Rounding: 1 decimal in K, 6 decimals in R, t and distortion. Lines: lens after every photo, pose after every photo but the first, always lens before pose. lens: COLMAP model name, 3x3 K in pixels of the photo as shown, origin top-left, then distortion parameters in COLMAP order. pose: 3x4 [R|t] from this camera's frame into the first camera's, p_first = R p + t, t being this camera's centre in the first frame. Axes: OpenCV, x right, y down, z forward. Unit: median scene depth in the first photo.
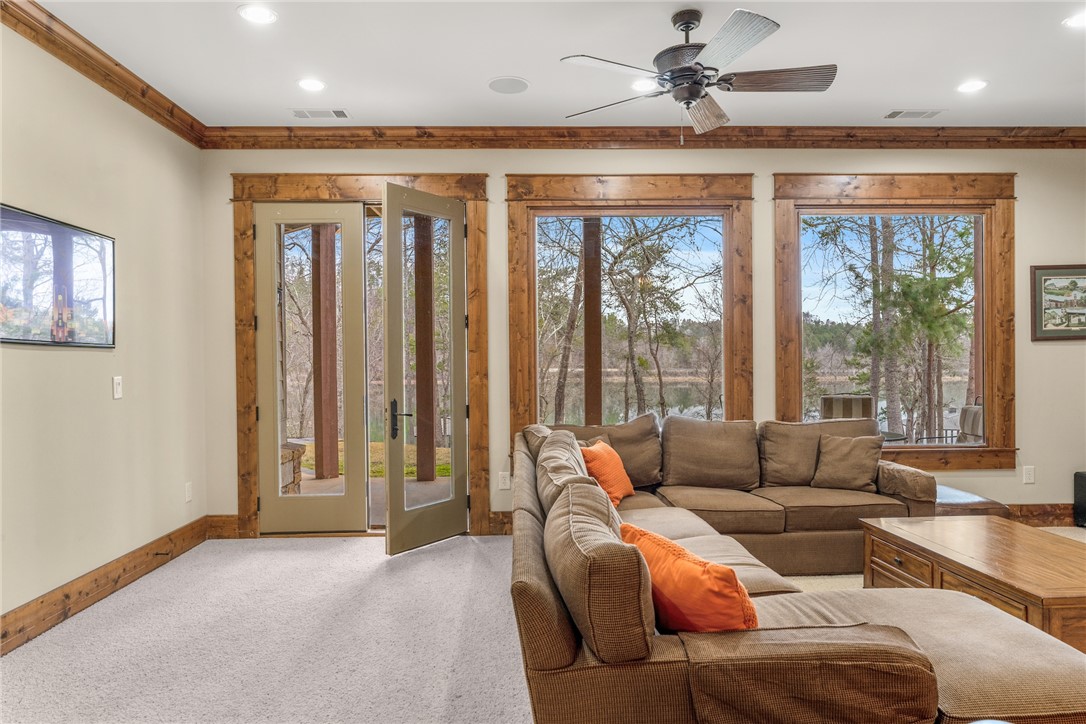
lens RADIAL K [[691.7, 0, 543.4], [0, 691.7, 367.7], [0, 0, 1]] dist [0.001966, -0.004021]
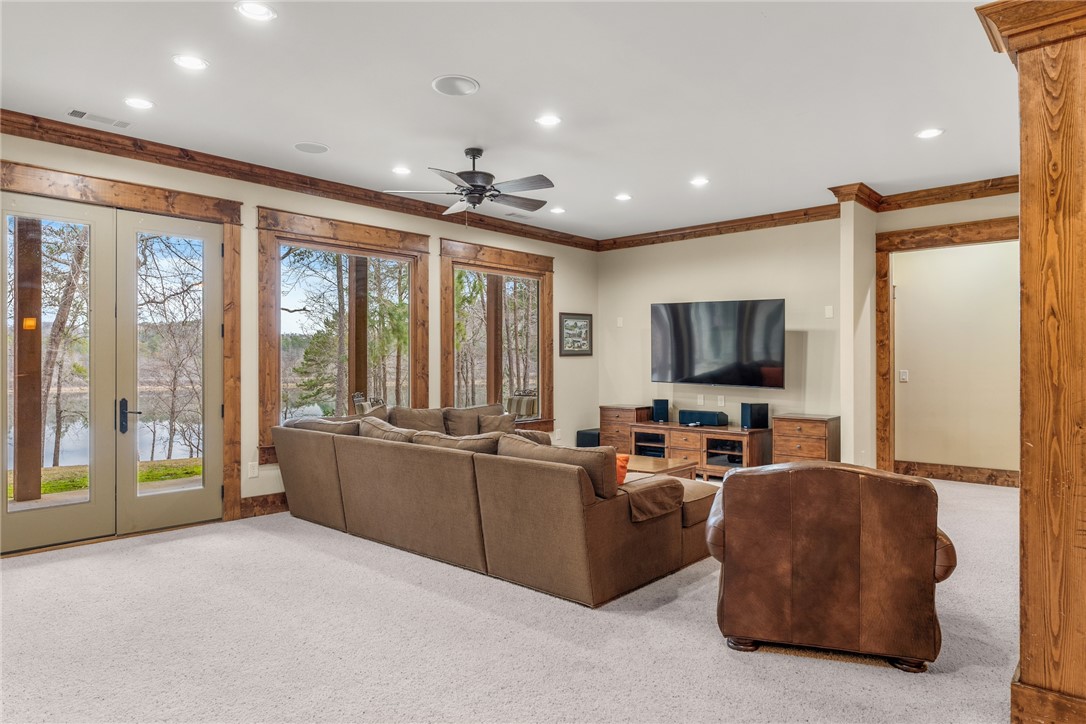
lens RADIAL K [[658.8, 0, 542.8], [0, 658.8, 361.2], [0, 0, 1]] dist [0.001834, 0.000326]
pose [[0.700253, 0.011614, 0.713800, -0.506018], [0.003646, 0.999796, -0.019844, 0.006161], [-0.713886, 0.016498, 0.700068, -0.115965]]
